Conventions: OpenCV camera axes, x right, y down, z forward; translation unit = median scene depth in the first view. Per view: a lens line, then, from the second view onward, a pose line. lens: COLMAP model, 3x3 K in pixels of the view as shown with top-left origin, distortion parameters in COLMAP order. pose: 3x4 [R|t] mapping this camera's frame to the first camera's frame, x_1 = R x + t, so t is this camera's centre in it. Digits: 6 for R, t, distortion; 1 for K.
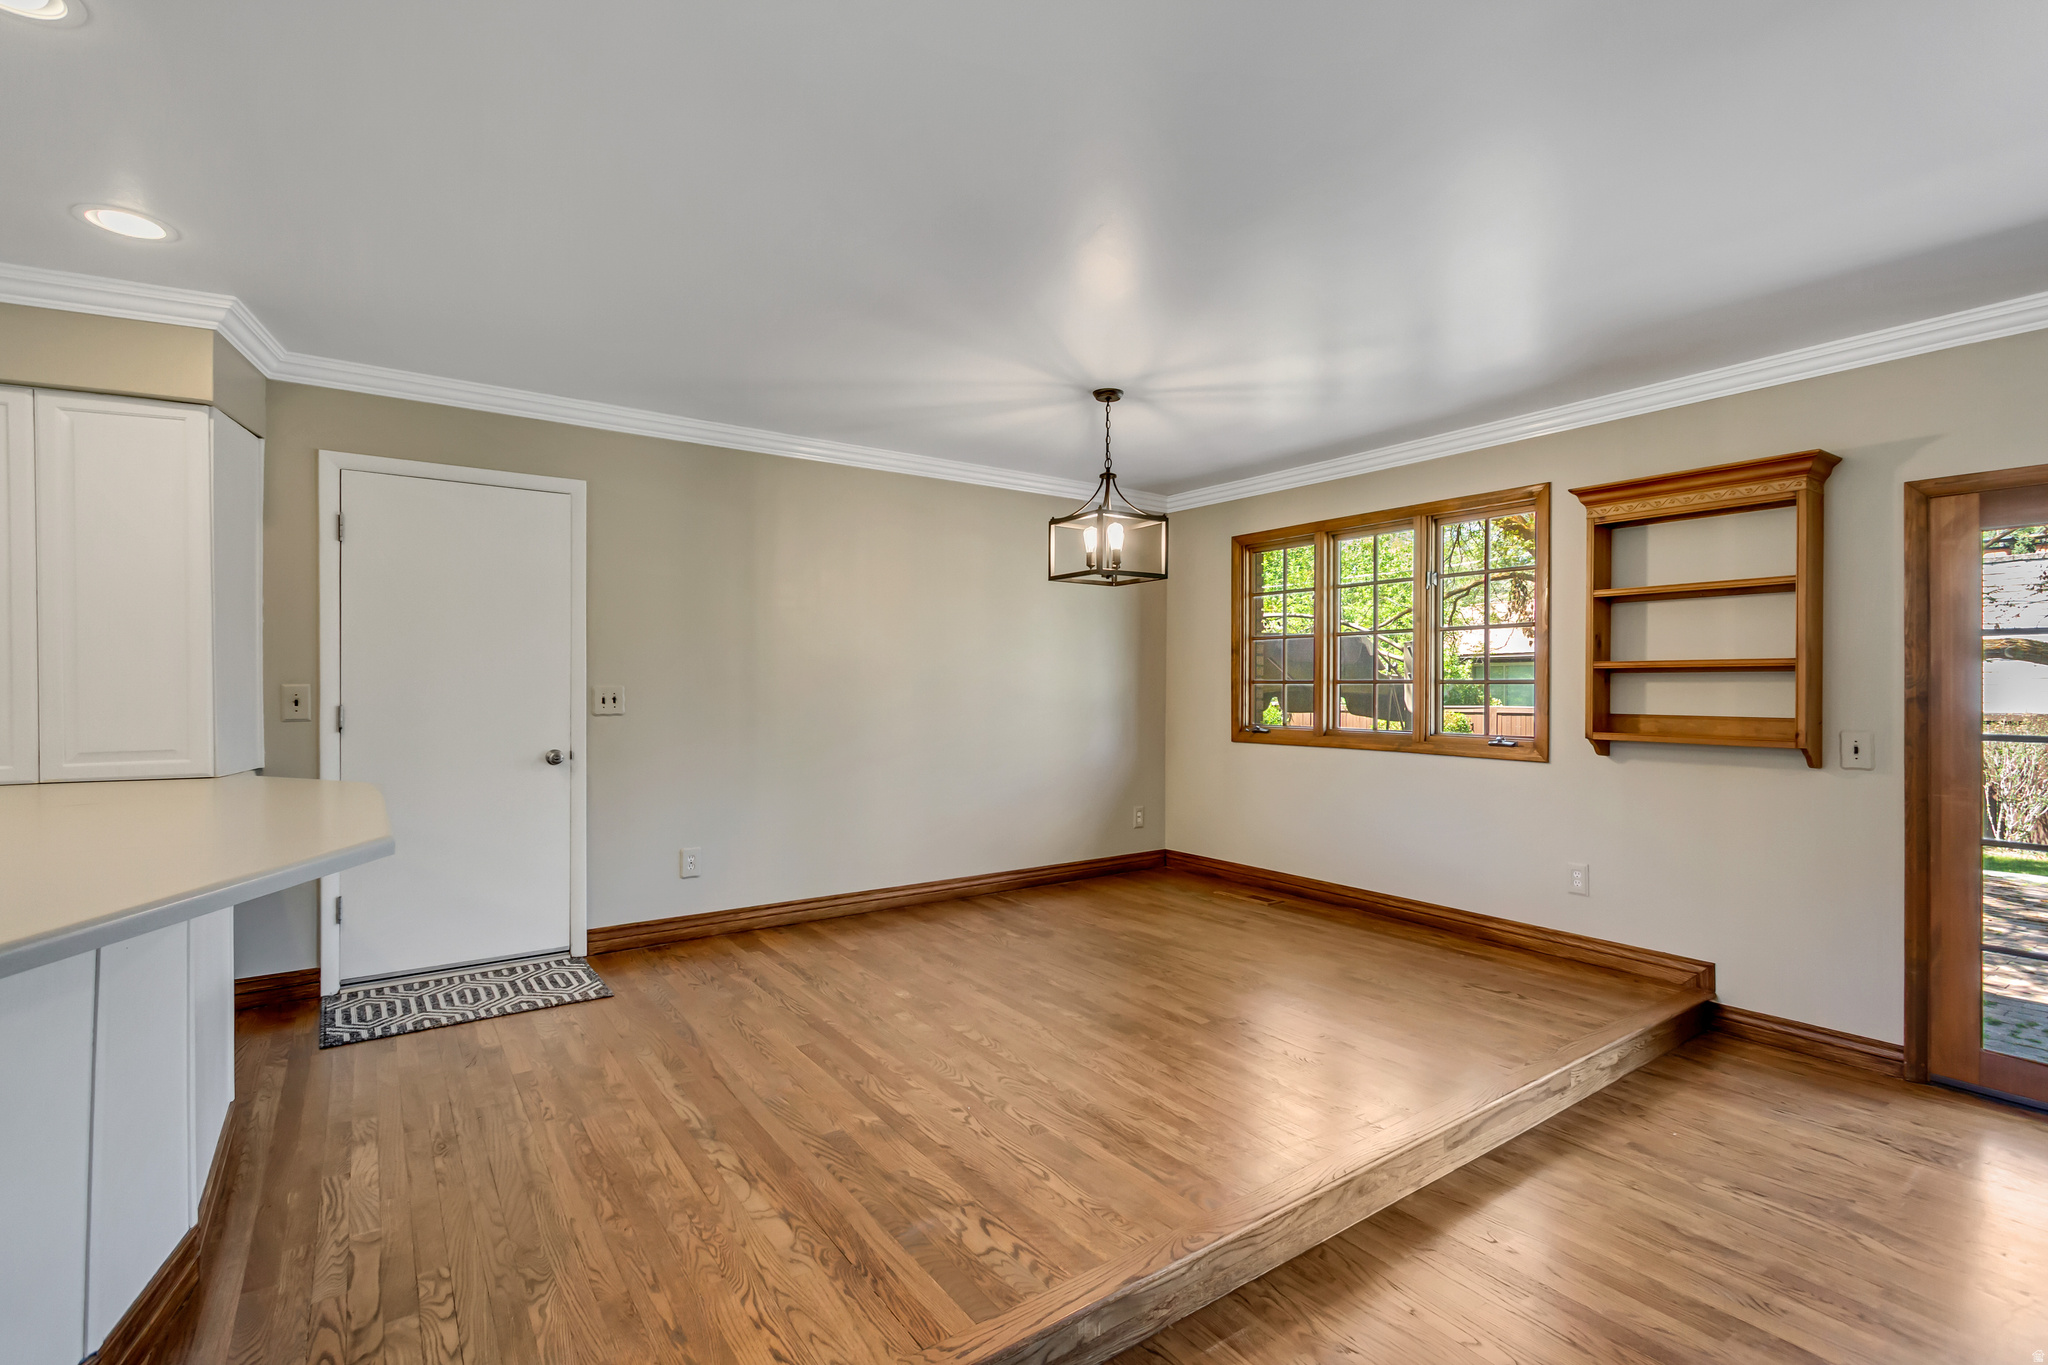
lens RADIAL K [[953.5, 0, 1026.0], [0, 953.5, 674.8], [0, 0, 1]] dist [0.008064, -0.000870]
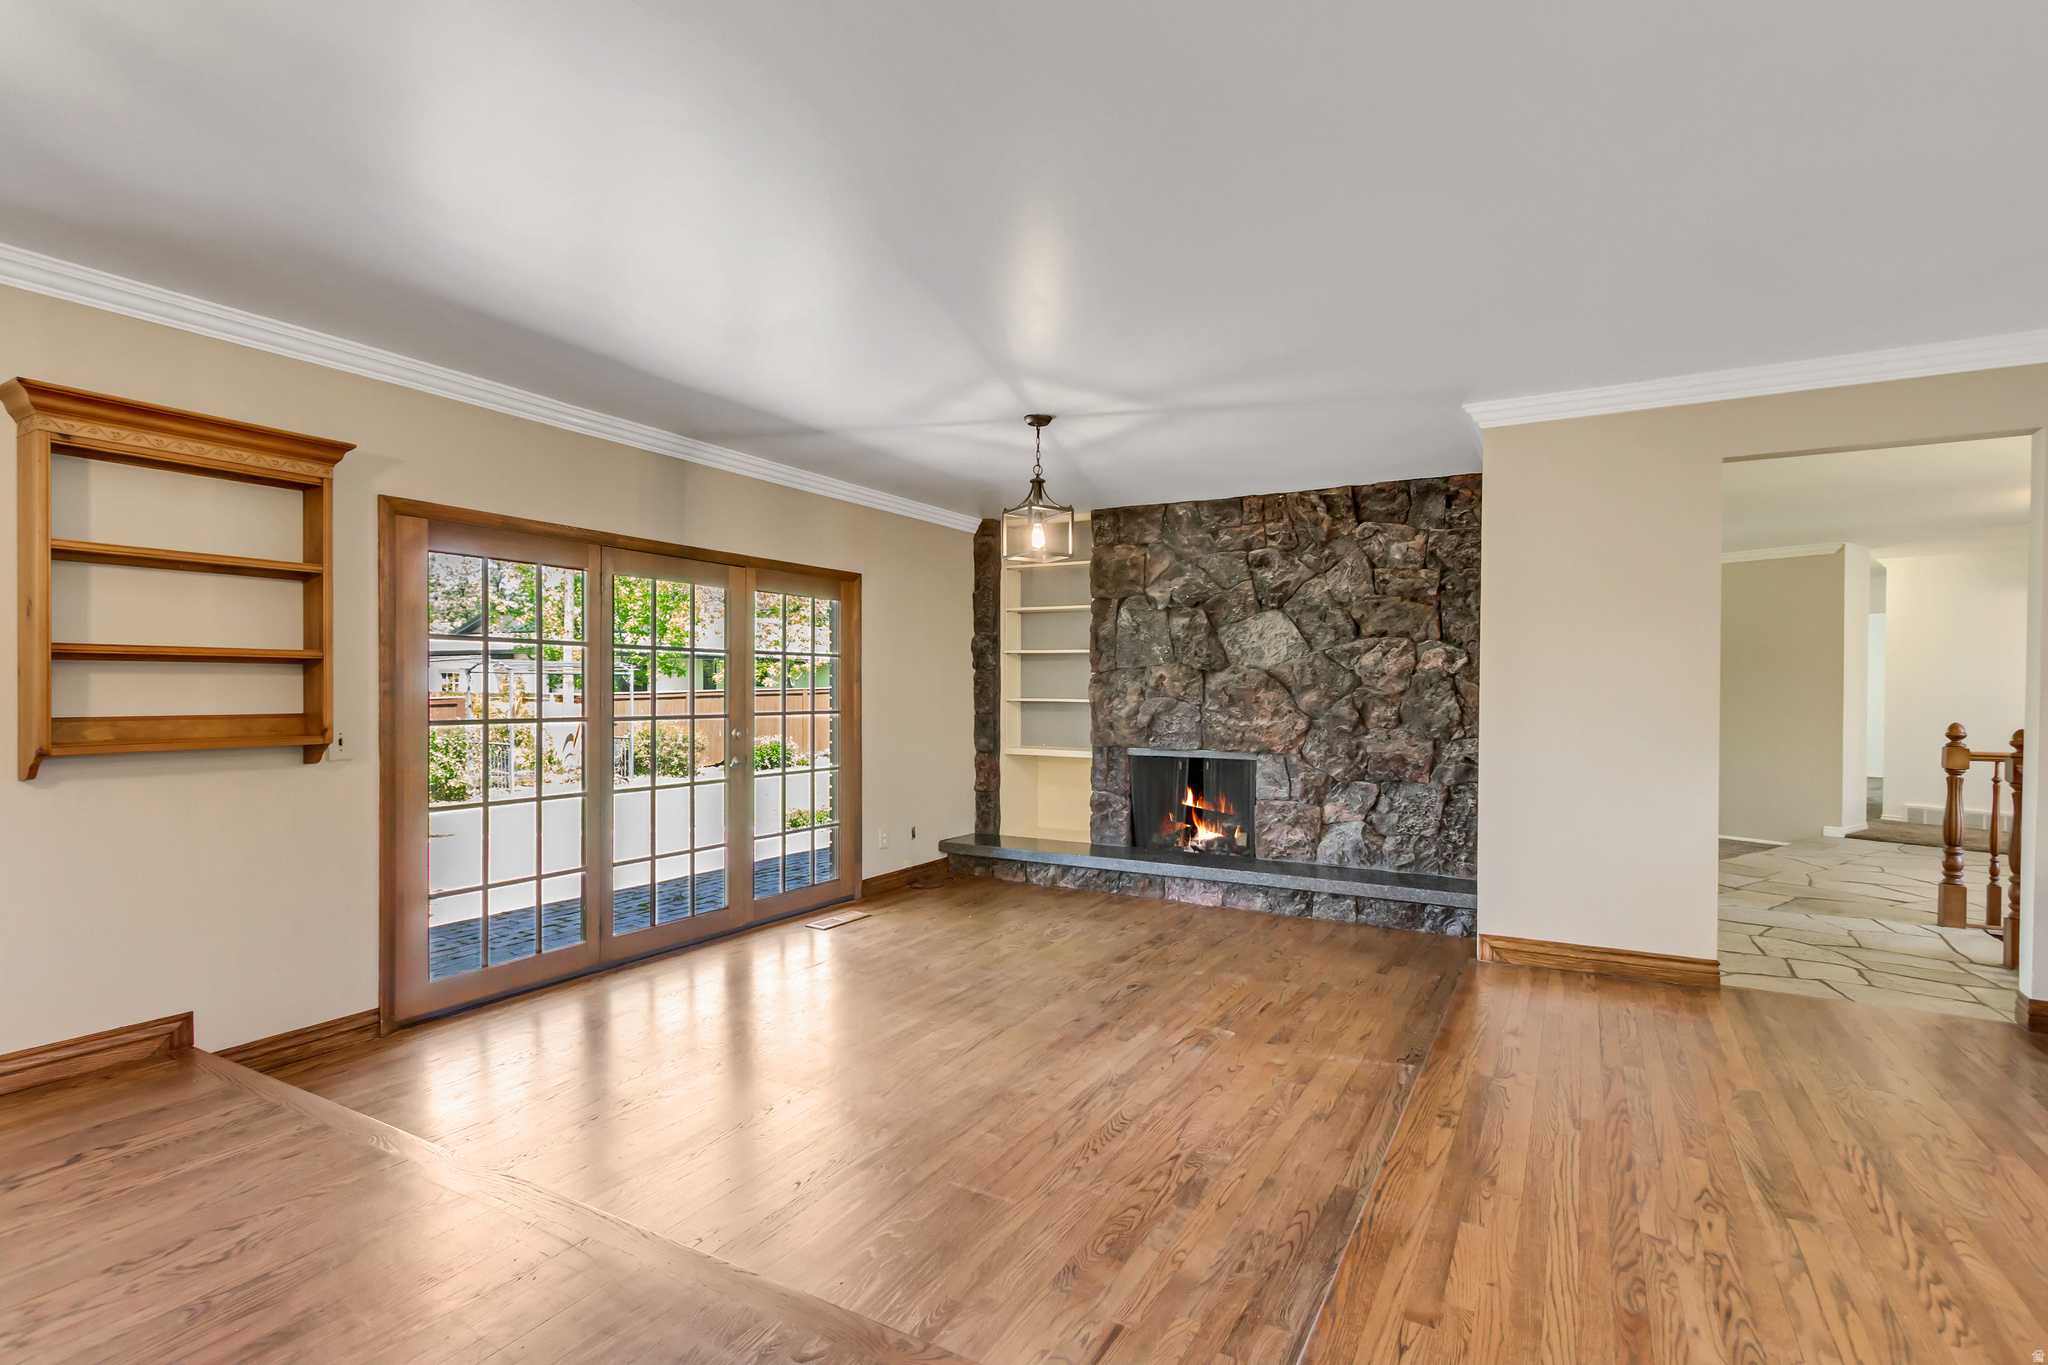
lens RADIAL K [[953.5, 0, 1027.3], [0, 953.5, 697.0], [0, 0, 1]] dist [0.008064, -0.000870]
pose [[-0.418222, -0.010938, 0.908279, -0.363614], [-0.011458, 0.999911, 0.006766, 0.014445], [-0.908273, -0.007577, -0.418310, 0.738595]]
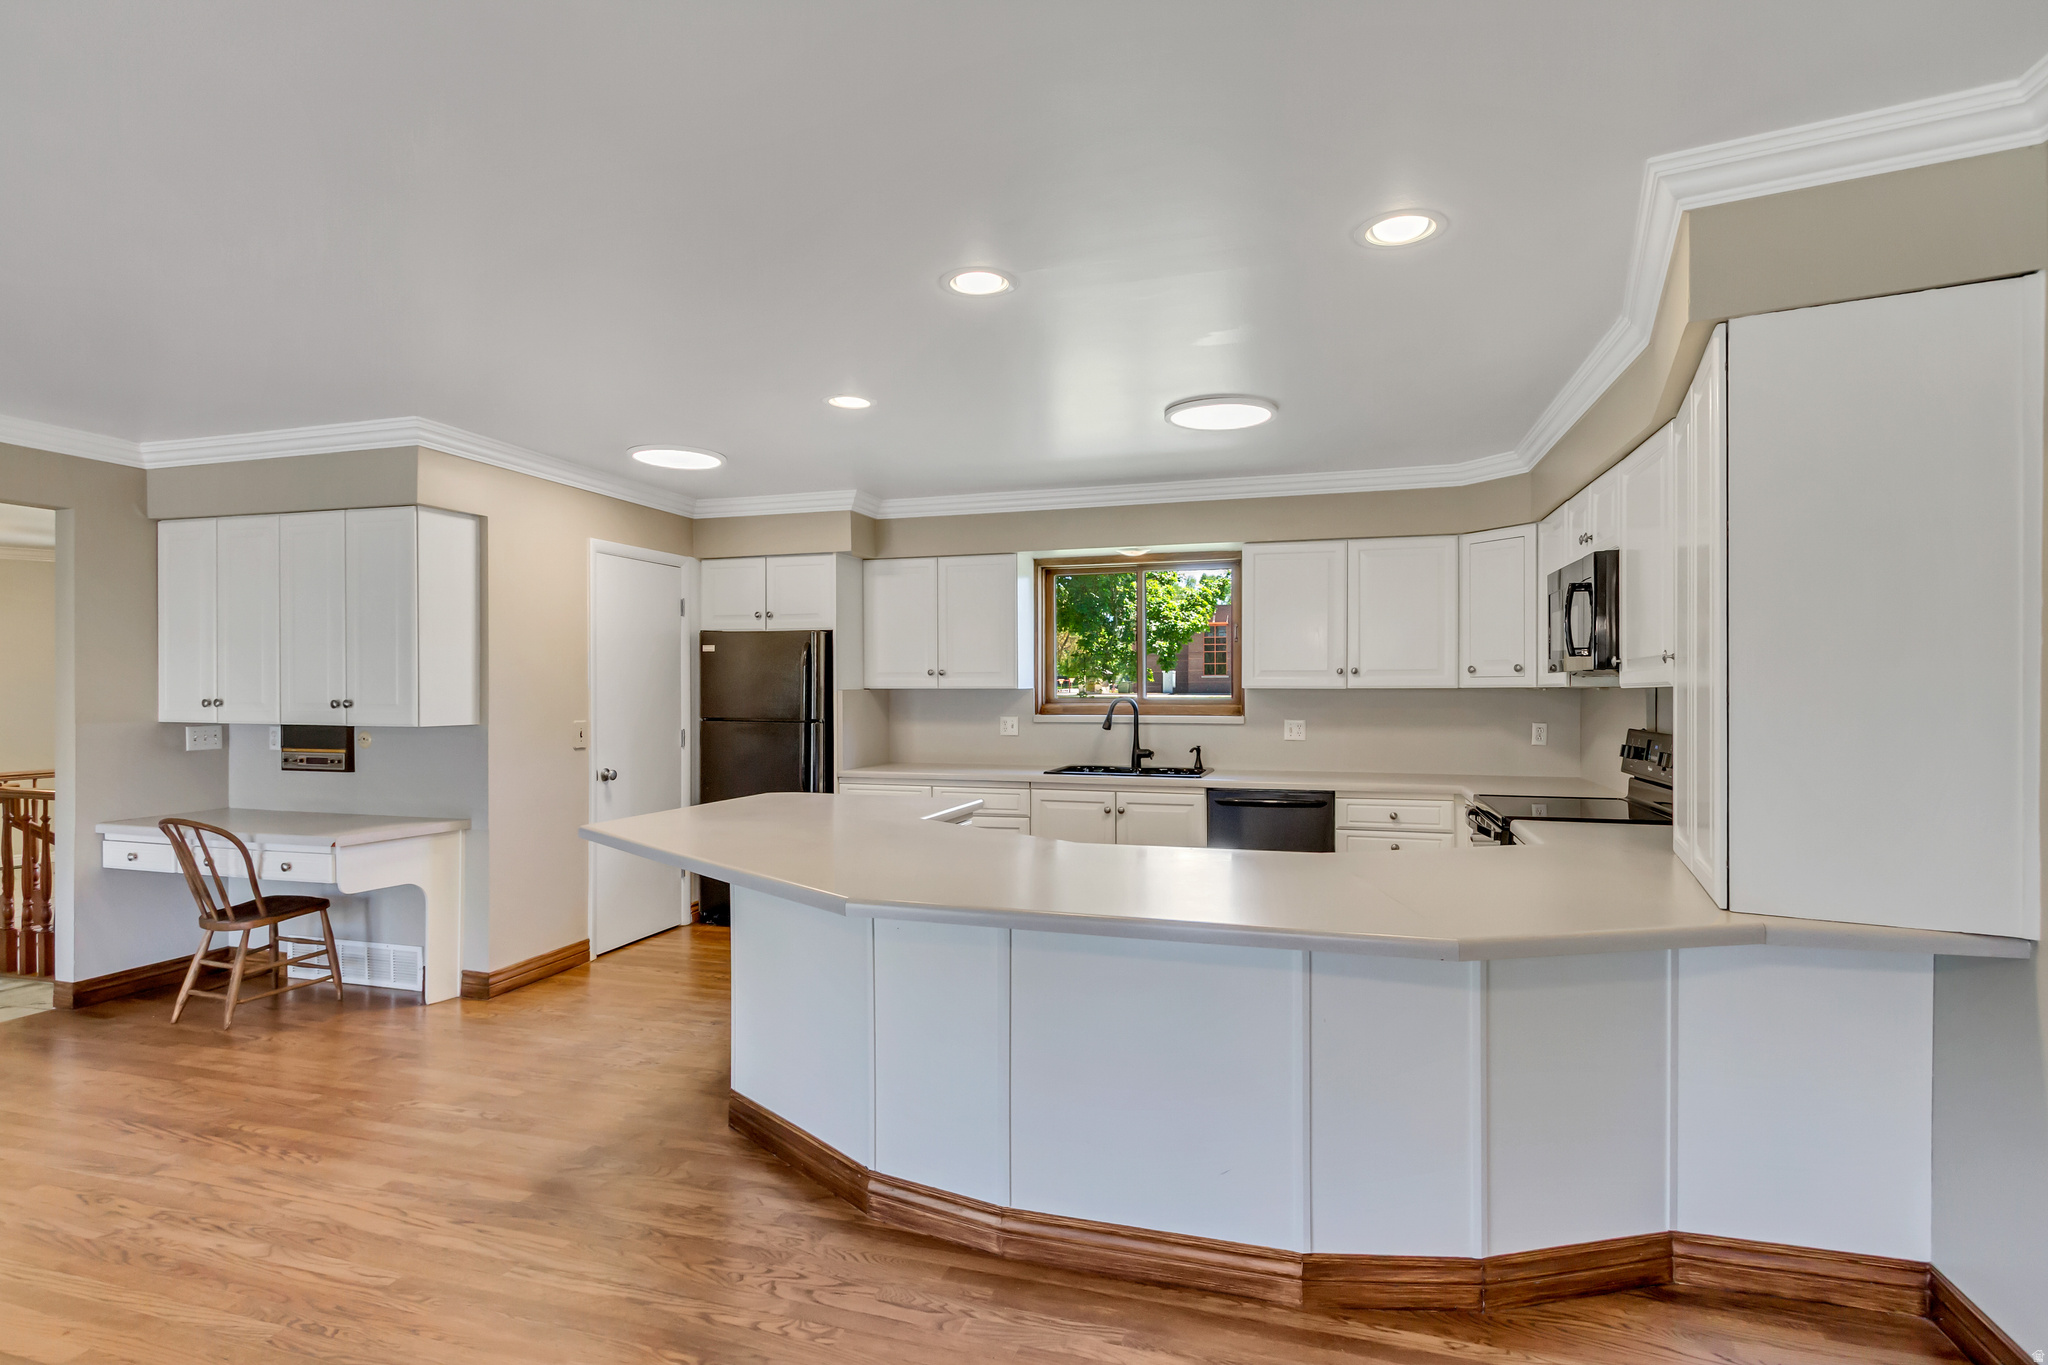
lens RADIAL K [[1044.9, 0, 1021.1], [0, 1044.9, 683.6], [0, 0, 1]] dist [0.006271, -0.002004]
pose [[-0.794083, -0.001380, -0.607807, -0.054478], [0.004561, 0.999956, -0.008229, -0.033150], [0.607792, -0.009307, -0.794042, 1.121642]]
